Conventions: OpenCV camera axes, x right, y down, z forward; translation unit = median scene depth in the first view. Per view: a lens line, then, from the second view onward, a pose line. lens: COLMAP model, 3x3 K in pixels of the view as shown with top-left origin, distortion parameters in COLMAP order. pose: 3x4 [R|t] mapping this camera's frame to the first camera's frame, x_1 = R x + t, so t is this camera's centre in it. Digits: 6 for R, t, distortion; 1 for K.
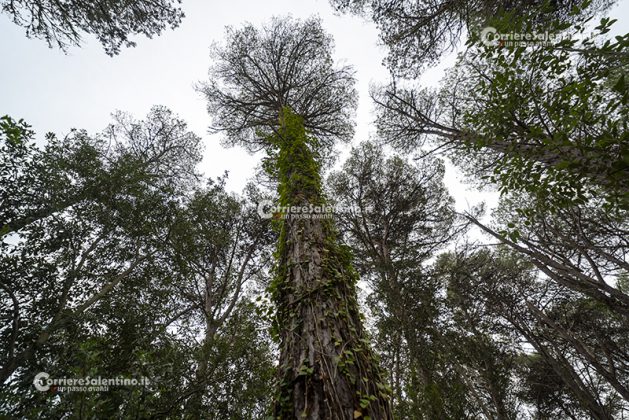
lens RADIAL K [[765.7, 0, 330.3], [0, 765.7, 209.7], [0, 0, 1]] dist [0.060815, -0.001532]
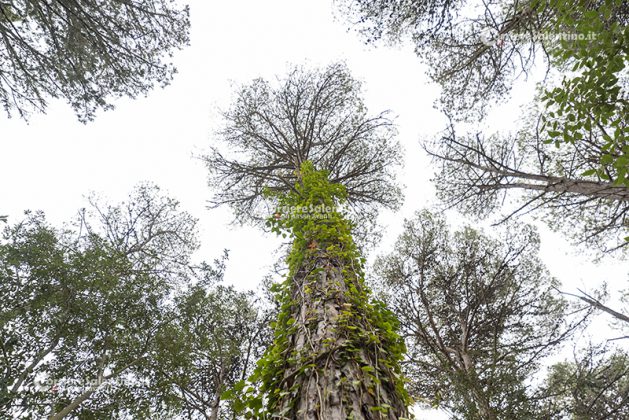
lens RADIAL K [[765.7, 0, 330.3], [0, 765.7, 209.7], [0, 0, 1]] dist [0.060815, -0.001532]
pose [[0.986635, -0.097414, -0.130623, 0.056265], [0.049238, 0.942385, -0.330888, 0.150294], [0.155331, 0.320034, 0.934586, 0.311966]]
